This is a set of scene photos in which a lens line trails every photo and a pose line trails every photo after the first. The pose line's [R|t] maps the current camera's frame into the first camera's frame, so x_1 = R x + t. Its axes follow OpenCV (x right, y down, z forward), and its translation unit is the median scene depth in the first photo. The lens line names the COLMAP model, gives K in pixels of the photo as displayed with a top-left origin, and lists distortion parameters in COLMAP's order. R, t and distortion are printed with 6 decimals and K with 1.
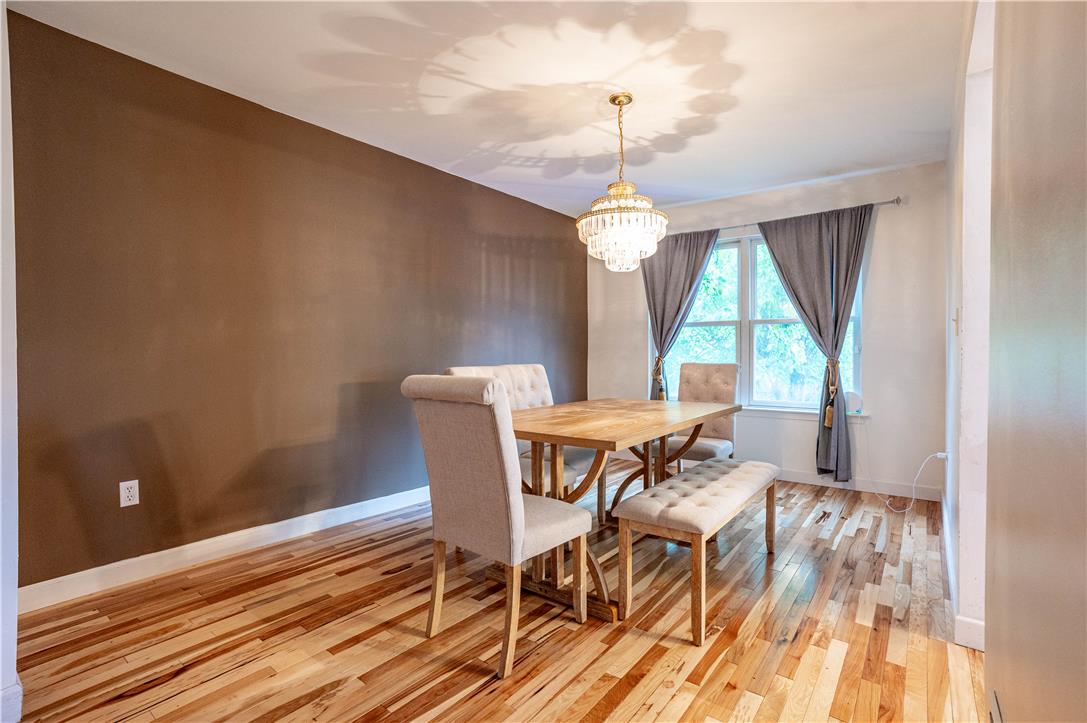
lens RADIAL K [[496.6, 0, 543.4], [0, 496.6, 359.1], [0, 0, 1]] dist [-0.085320, 0.044588]
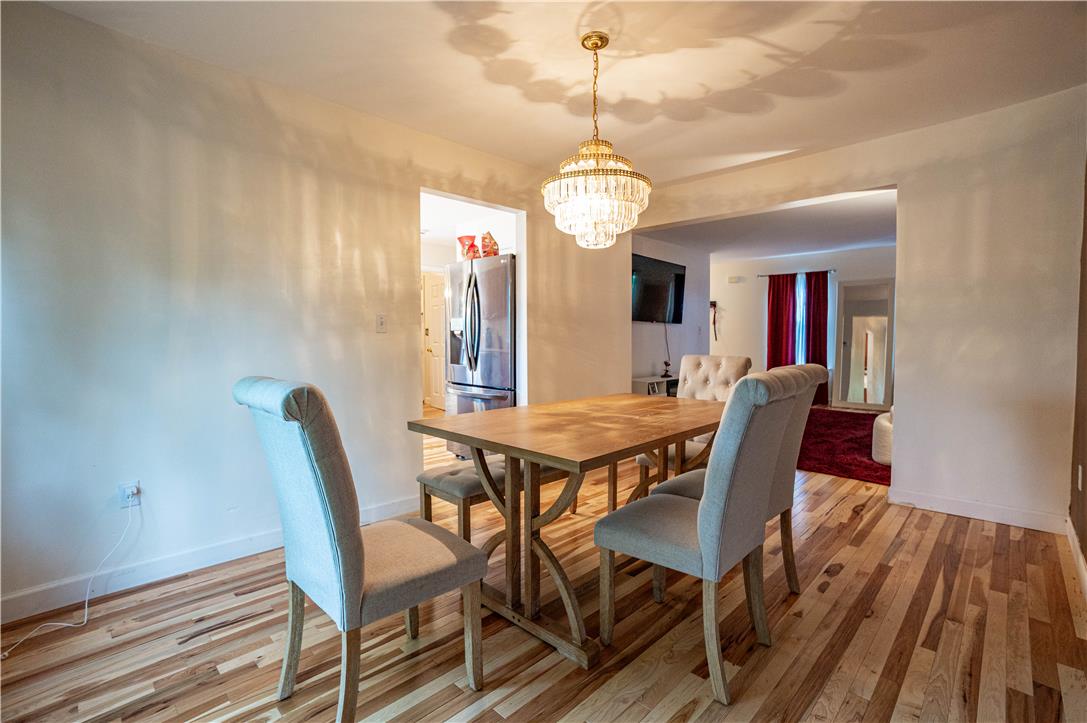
lens RADIAL K [[496.6, 0, 543.4], [0, 496.6, 359.1], [0, 0, 1]] dist [-0.085320, 0.044588]
pose [[-0.993082, -0.001122, 0.117415, 0.171011], [0.005282, 0.998515, 0.054214, -0.040540], [-0.117302, 0.054459, -0.991602, 2.120865]]
